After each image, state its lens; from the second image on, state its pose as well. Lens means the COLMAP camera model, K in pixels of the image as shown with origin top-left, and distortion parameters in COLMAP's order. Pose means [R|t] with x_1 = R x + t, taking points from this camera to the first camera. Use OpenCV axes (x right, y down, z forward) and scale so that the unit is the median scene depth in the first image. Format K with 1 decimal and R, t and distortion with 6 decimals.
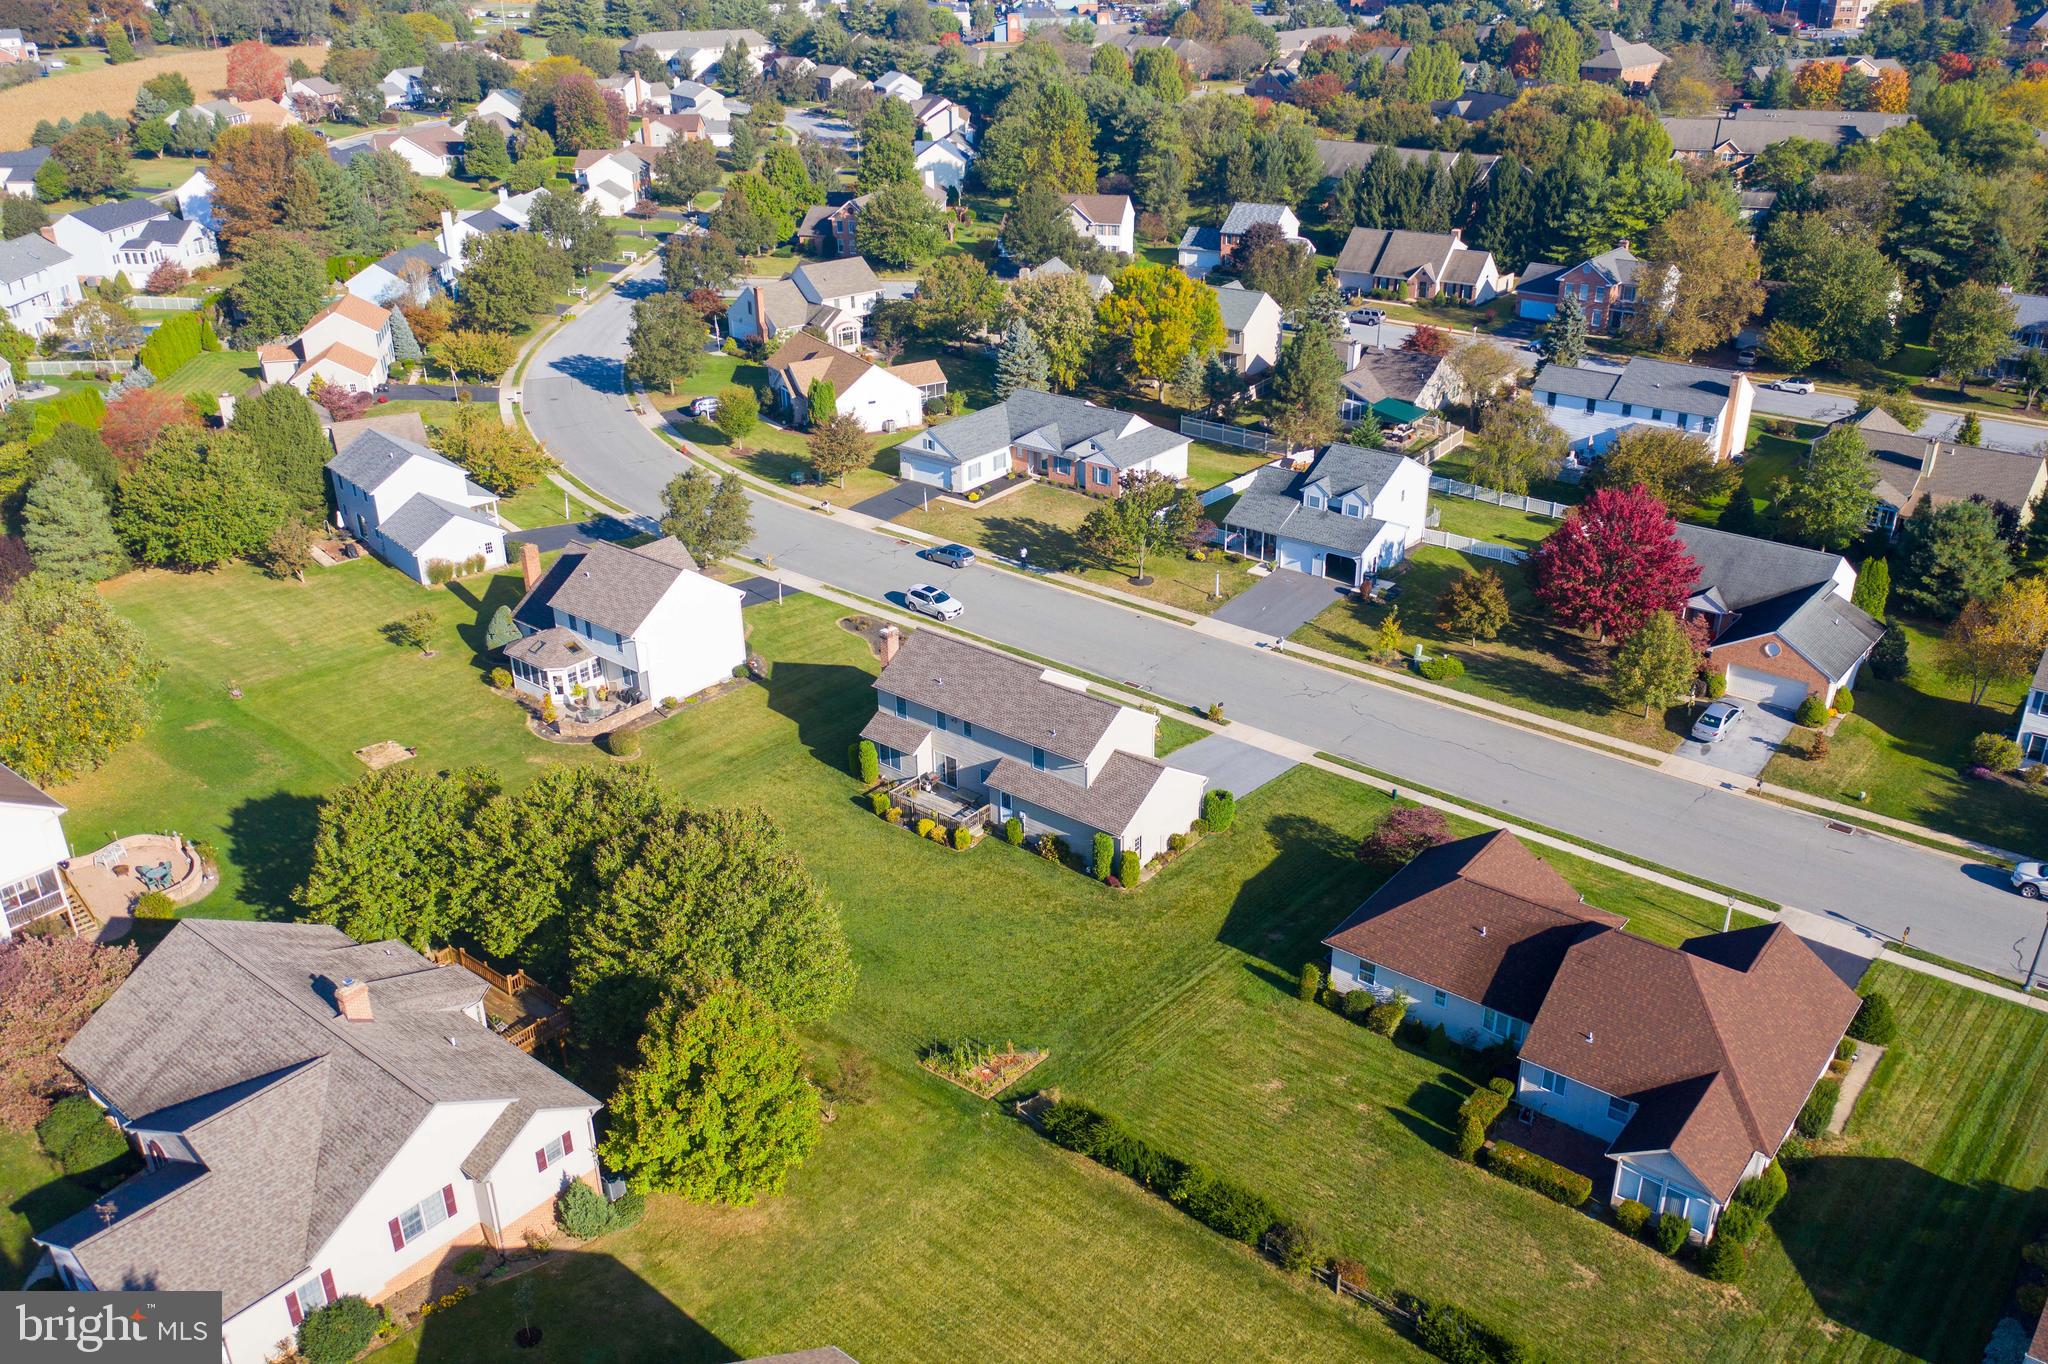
lens RADIAL K [[1648.9, 0, 1024.0], [0, 1648.9, 682.0], [0, 0, 1]] dist [0.002501, 0.008886]
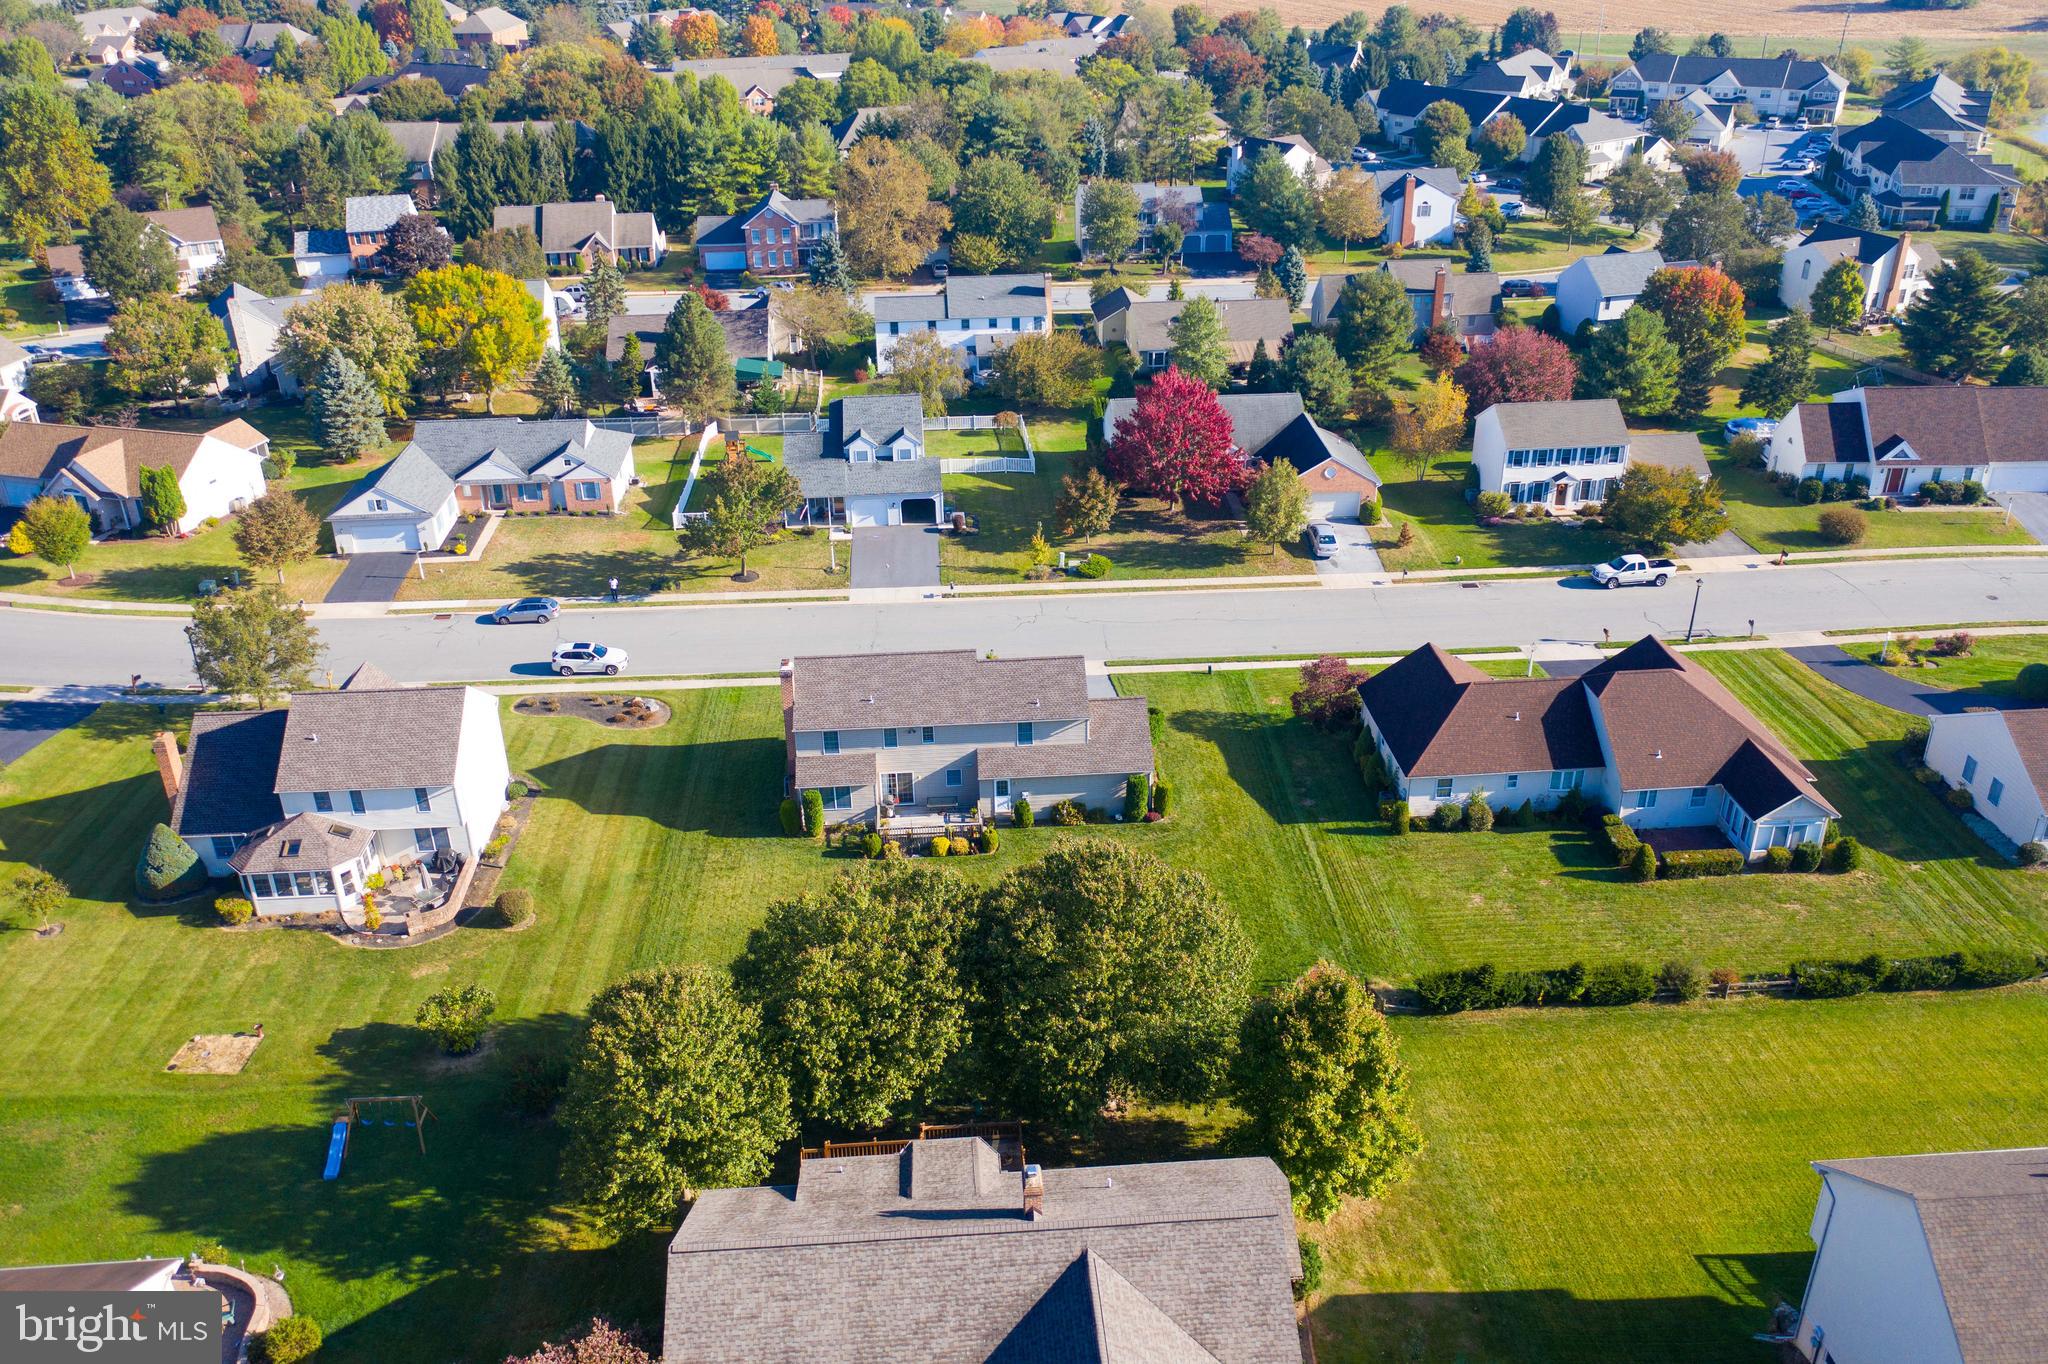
lens RADIAL K [[1648.9, 0, 1024.0], [0, 1648.9, 682.0], [0, 0, 1]] dist [0.002501, 0.008886]
pose [[0.725947, -0.305358, 0.616244, -0.380449], [0.296002, 0.947516, 0.120813, -0.065501], [-0.620792, 0.094706, 0.778234, 0.157362]]
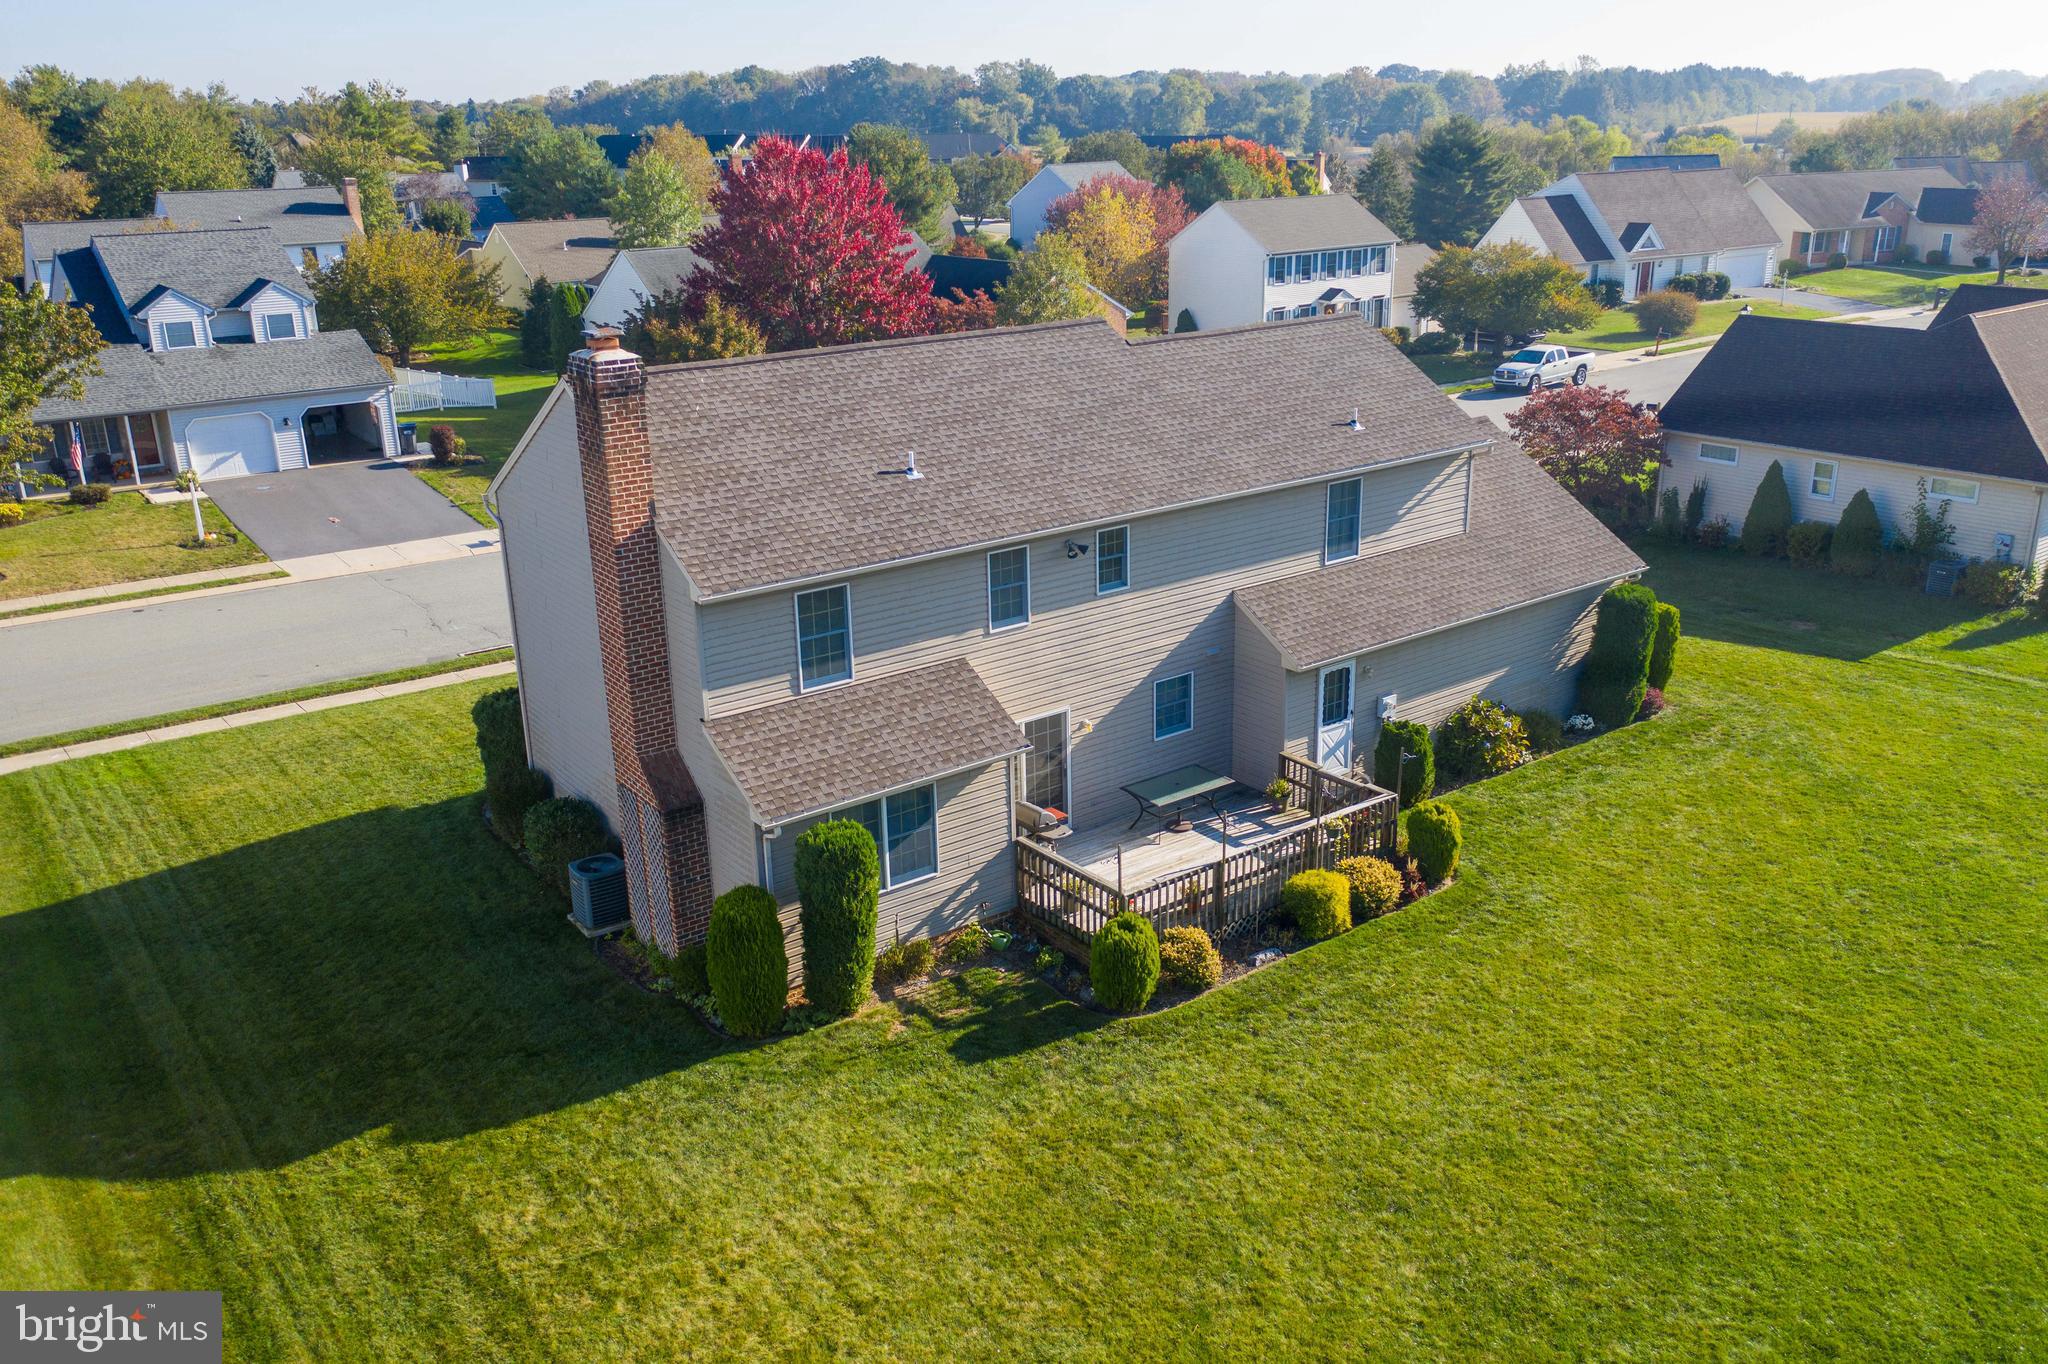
lens RADIAL K [[1648.9, 0, 1024.0], [0, 1648.9, 682.0], [0, 0, 1]] dist [0.002501, 0.008886]
pose [[0.235999, -0.302781, 0.923379, -0.198934], [0.432830, 0.883508, 0.179084, -0.005552], [-0.870036, 0.357403, 0.339560, 0.626229]]
